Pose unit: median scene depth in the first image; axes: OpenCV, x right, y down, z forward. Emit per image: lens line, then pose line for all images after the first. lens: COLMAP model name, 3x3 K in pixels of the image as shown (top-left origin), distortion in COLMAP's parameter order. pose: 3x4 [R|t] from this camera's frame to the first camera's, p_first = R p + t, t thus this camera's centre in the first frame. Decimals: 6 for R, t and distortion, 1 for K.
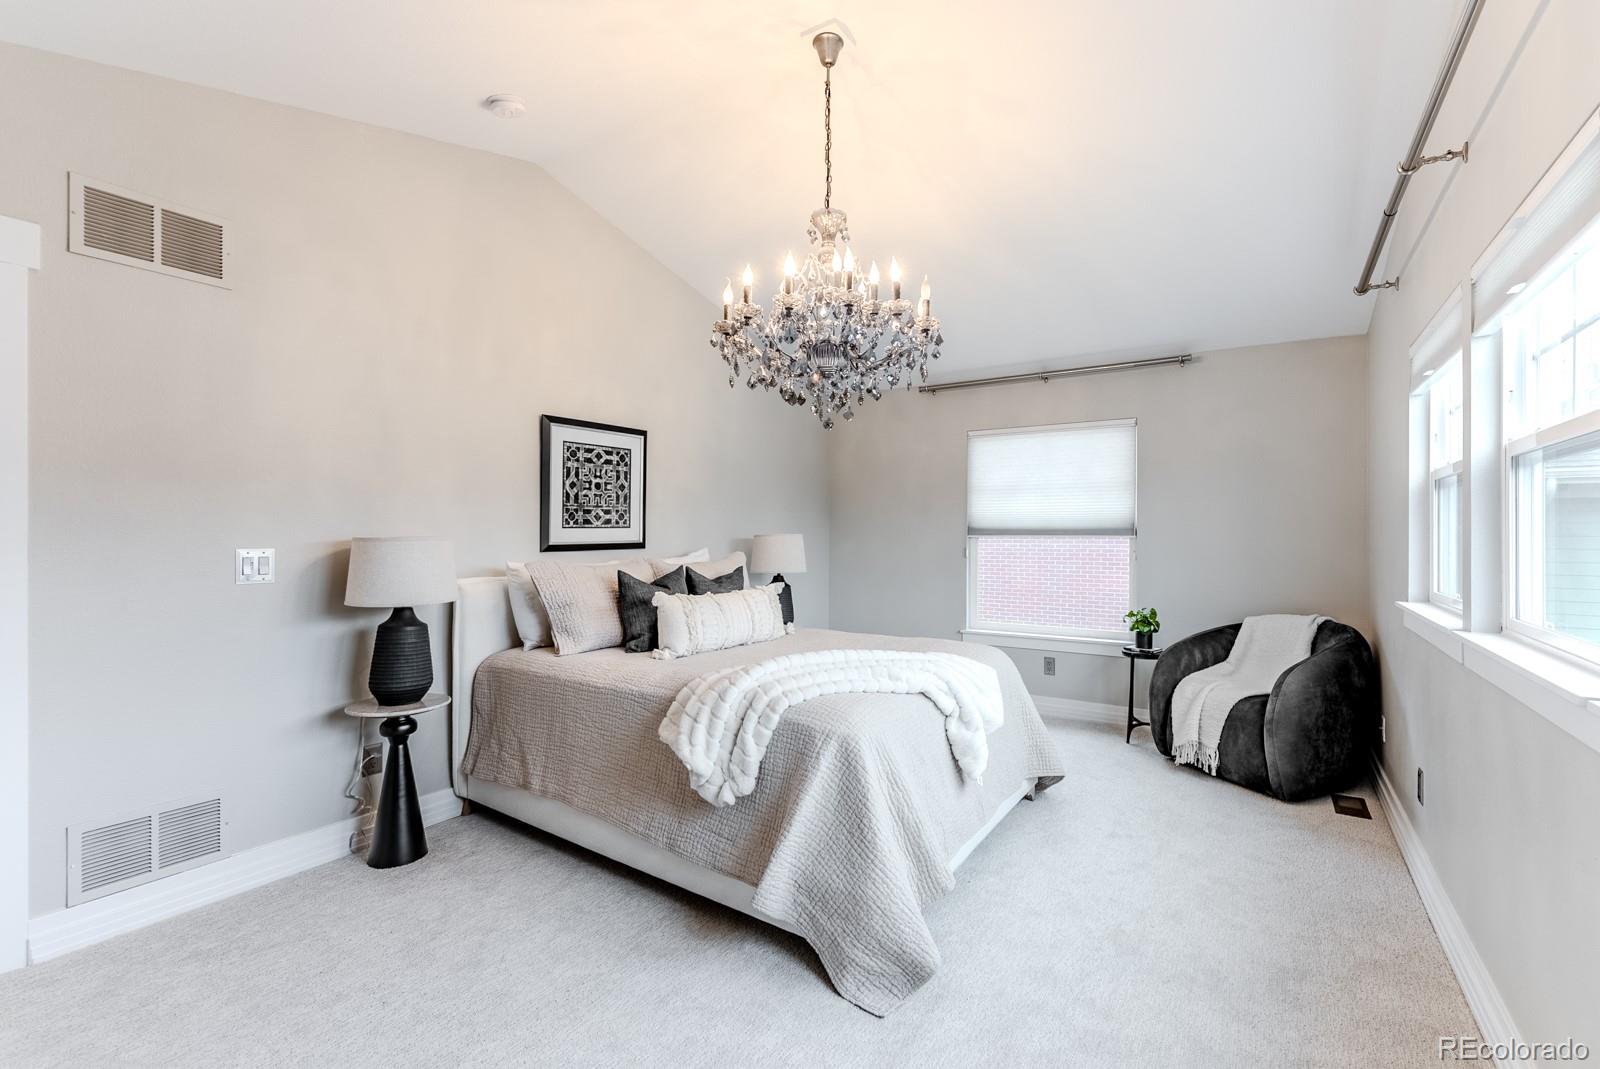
lens RADIAL K [[711.0, 0, 796.3], [0, 711.0, 517.6], [0, 0, 1]] dist [-0.001895, -0.000287]
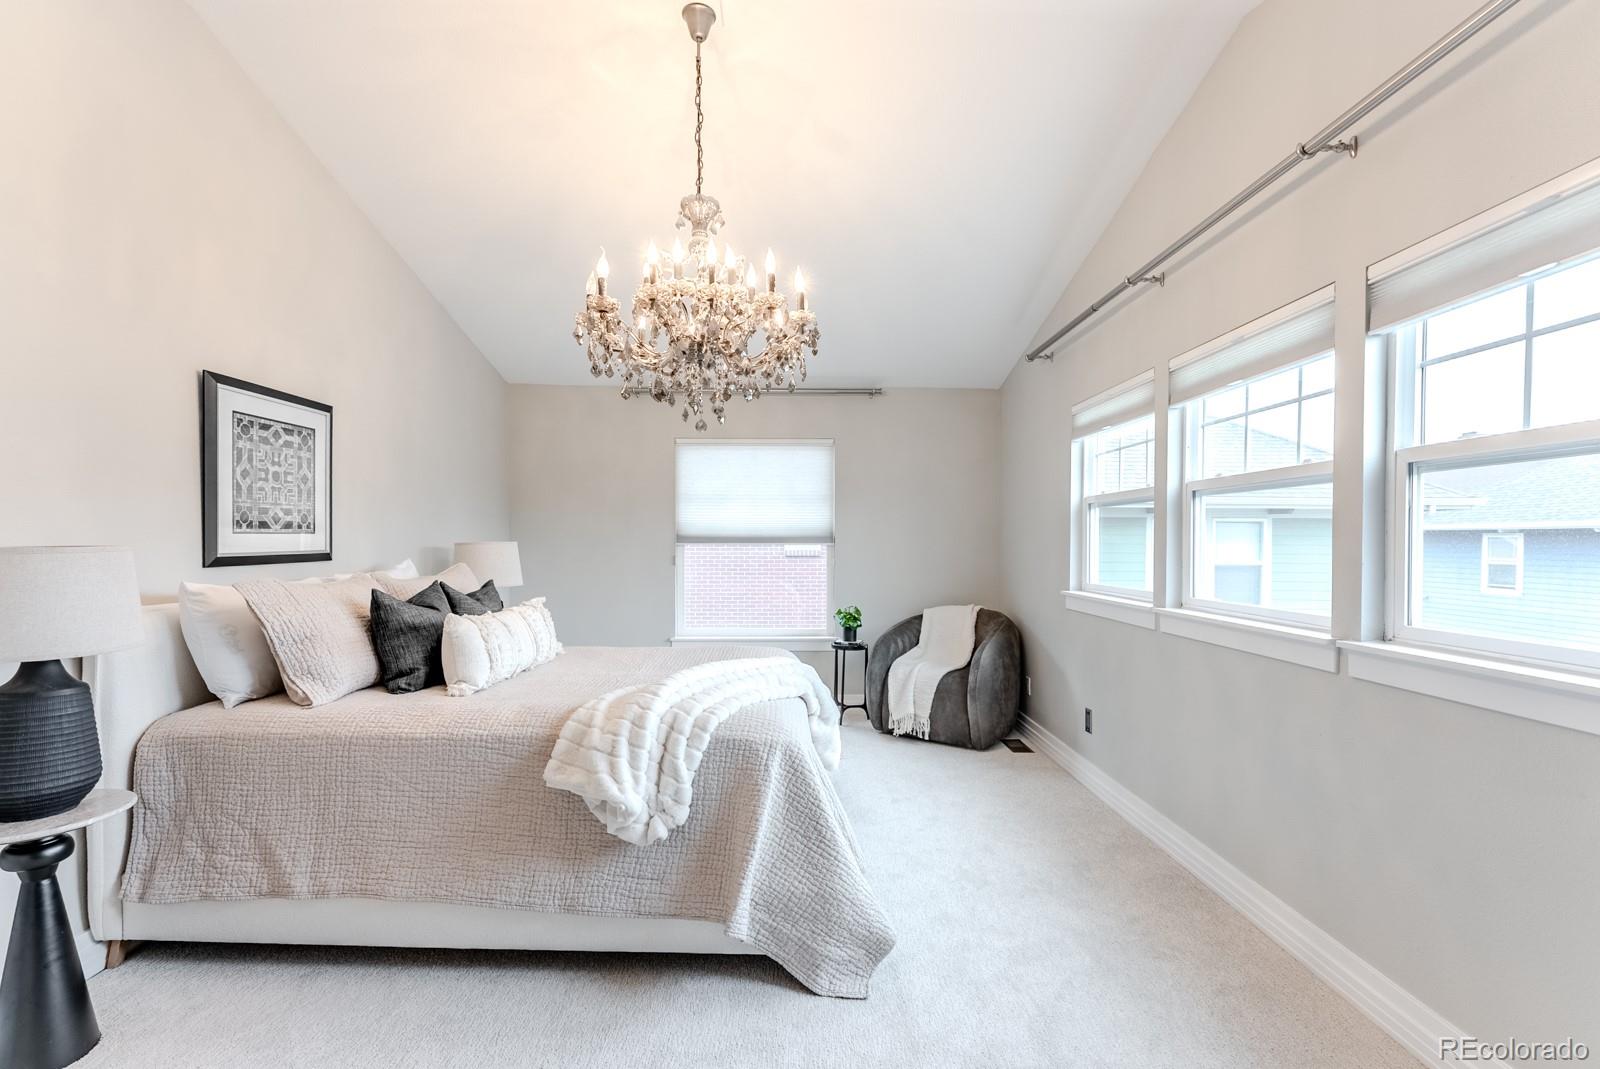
lens RADIAL K [[732.0, 0, 796.1], [0, 732.0, 540.3], [0, 0, 1]] dist [0.000204, 0.000440]
pose [[0.832953, 0.001313, 0.553342, -0.309224], [-0.013641, 0.999742, 0.018161, 0.000901], [-0.553176, -0.022676, 0.832756, 0.088312]]
